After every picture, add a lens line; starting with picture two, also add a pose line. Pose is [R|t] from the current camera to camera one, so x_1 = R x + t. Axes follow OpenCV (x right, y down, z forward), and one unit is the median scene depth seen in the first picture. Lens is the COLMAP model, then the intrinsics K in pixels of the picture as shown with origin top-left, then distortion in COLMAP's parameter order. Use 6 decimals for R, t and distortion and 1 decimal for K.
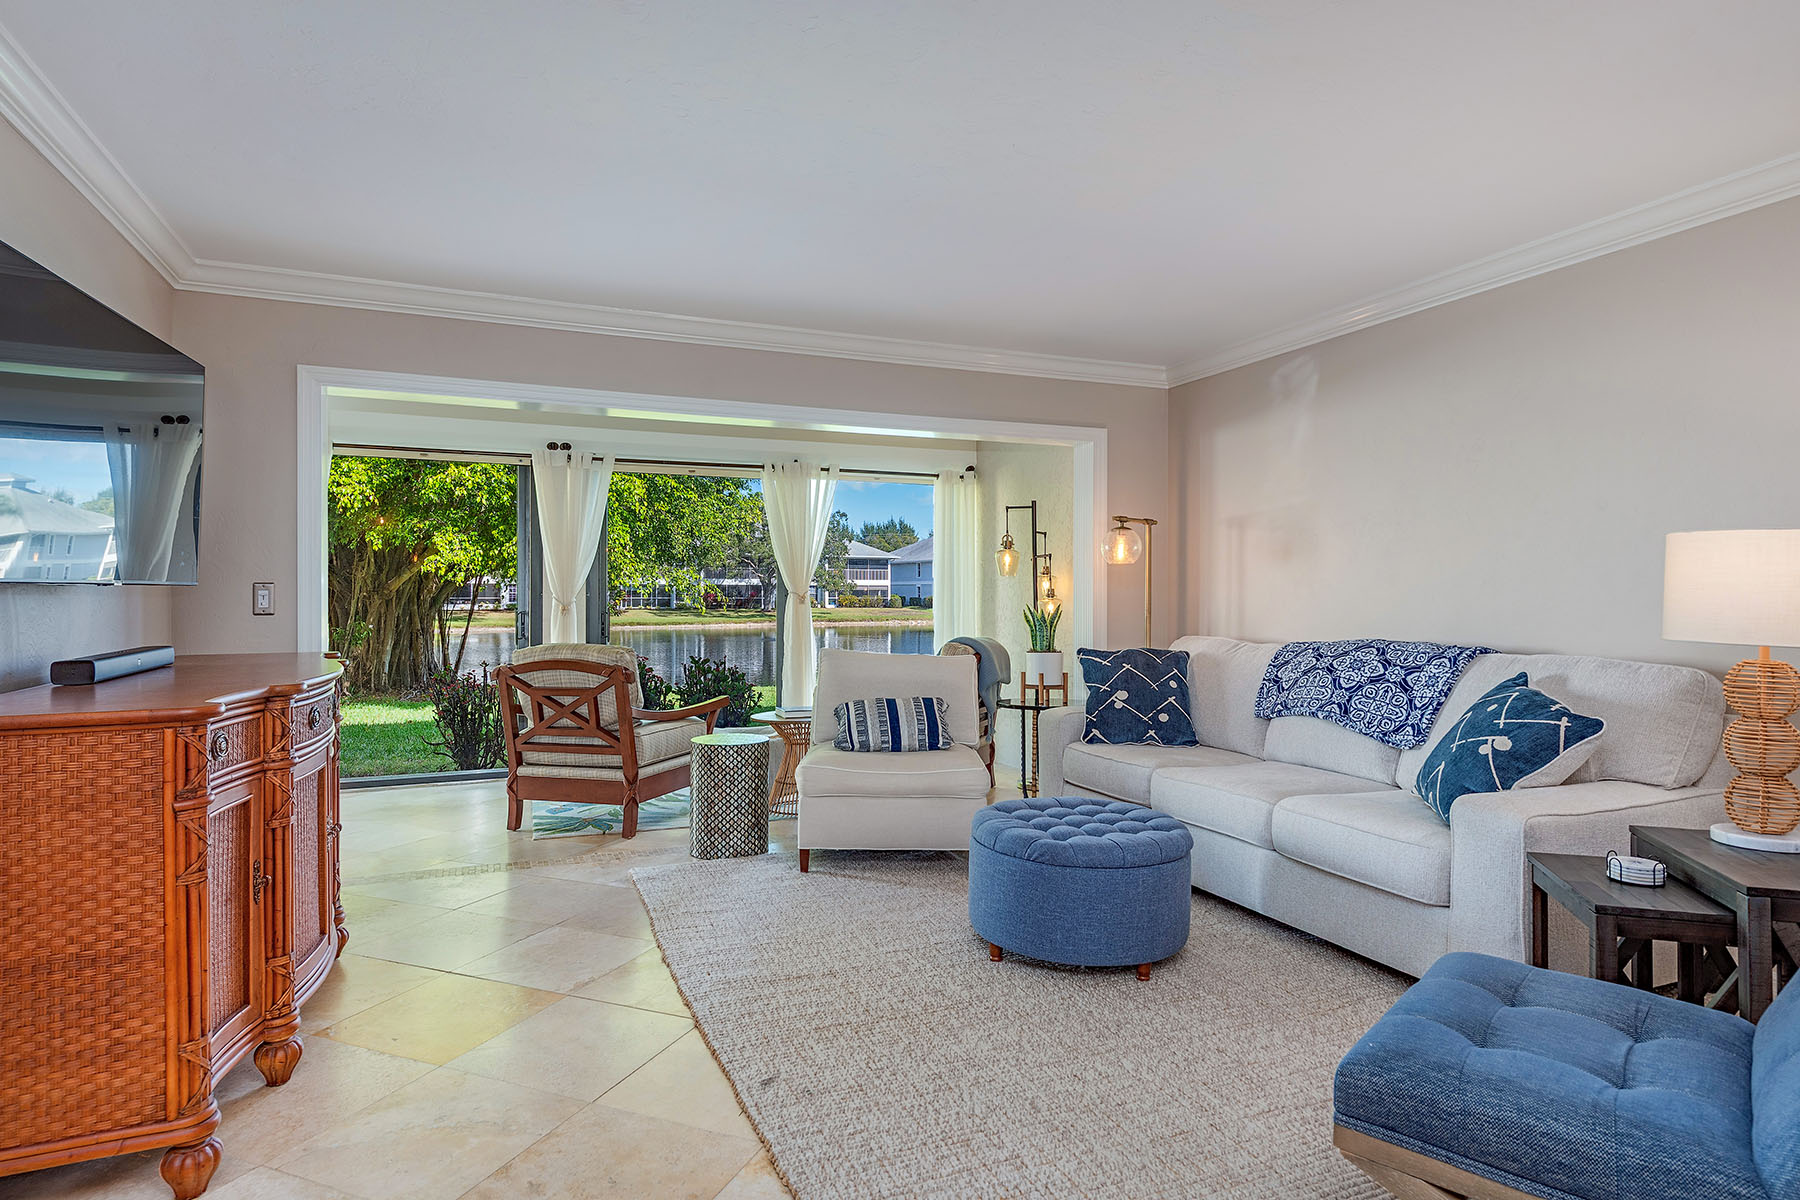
lens RADIAL K [[994.7, 0, 898.7], [0, 994.7, 597.4], [0, 0, 1]] dist [-0.003191, -0.000790]
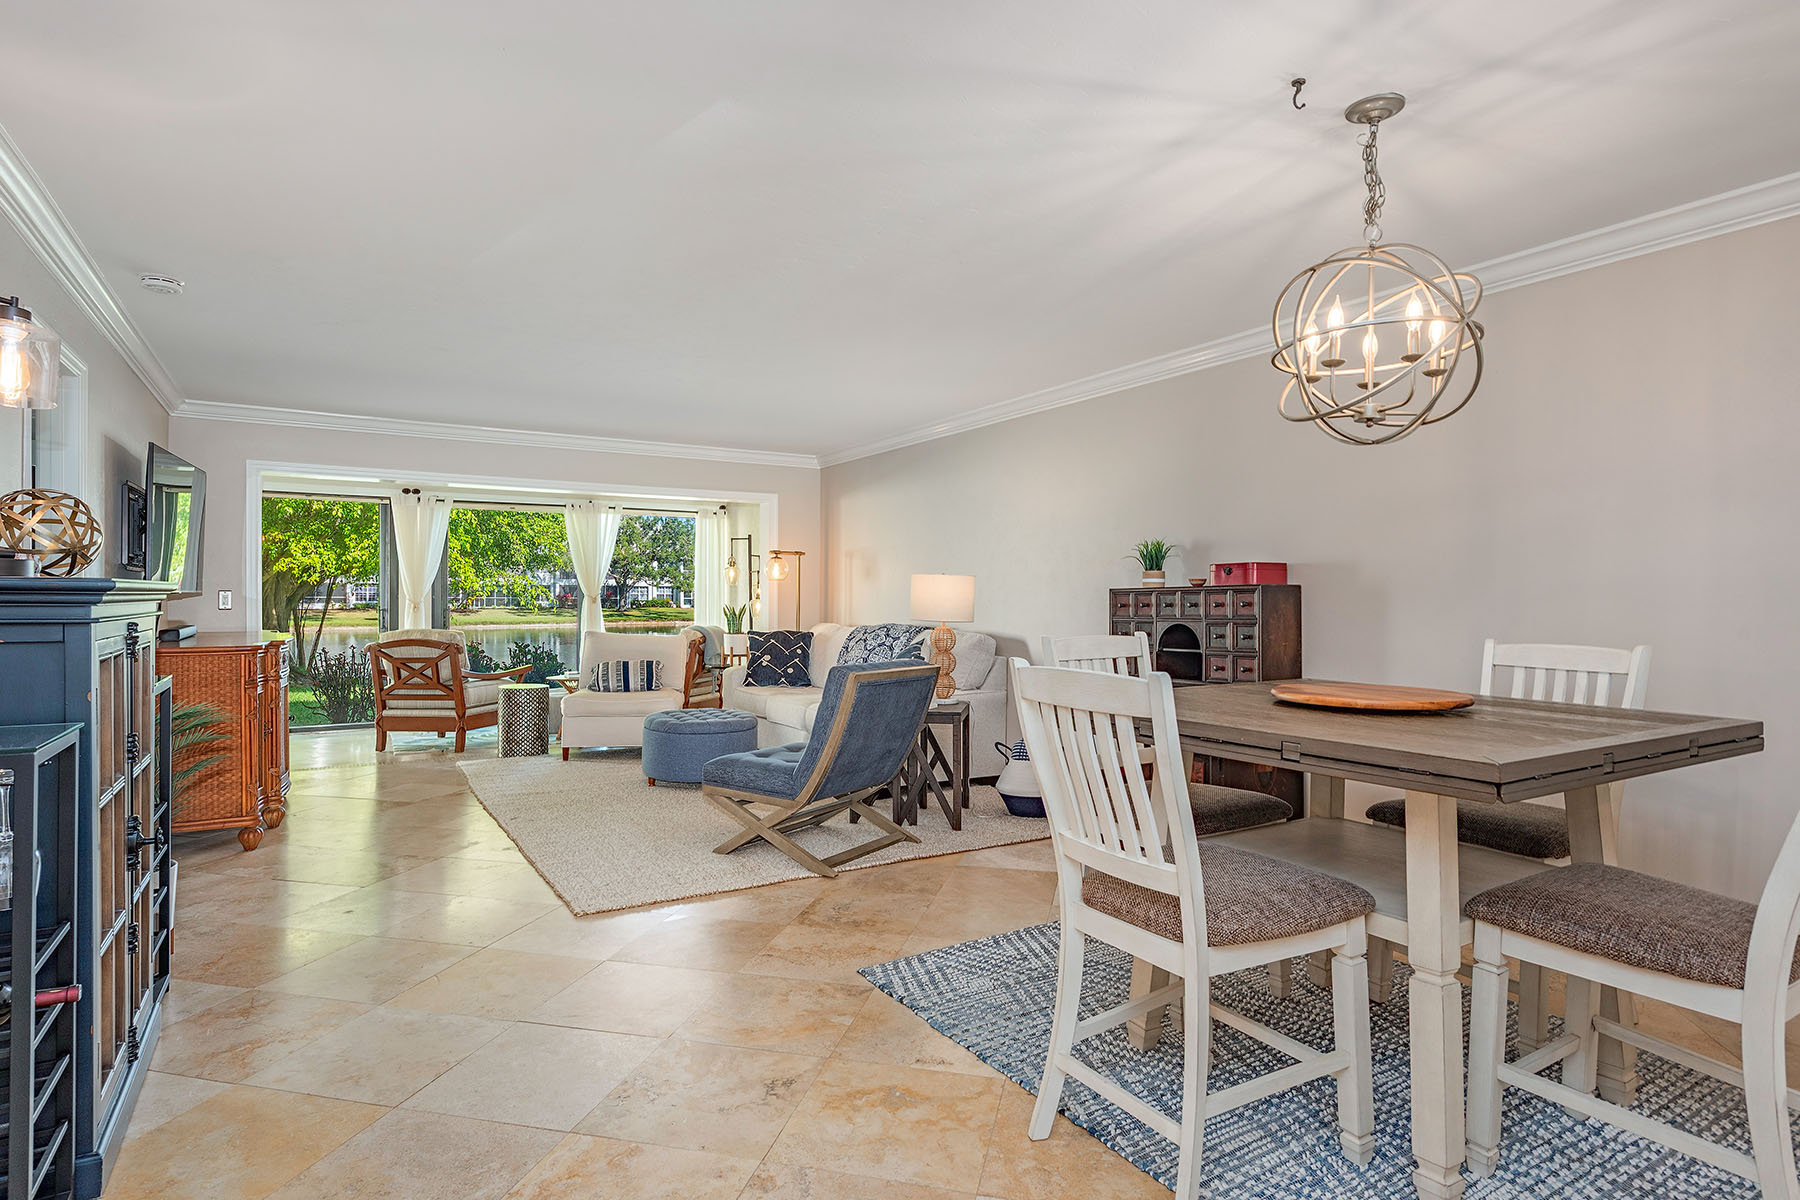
lens RADIAL K [[948.6, 0, 900.9], [0, 948.6, 602.0], [0, 0, 1]] dist [-0.005883, -0.002070]
pose [[0.988585, 0.001790, 0.150656, 0.182725], [-0.002433, 0.999989, 0.004083, -0.003056], [-0.150647, -0.004403, 0.988578, -0.552516]]
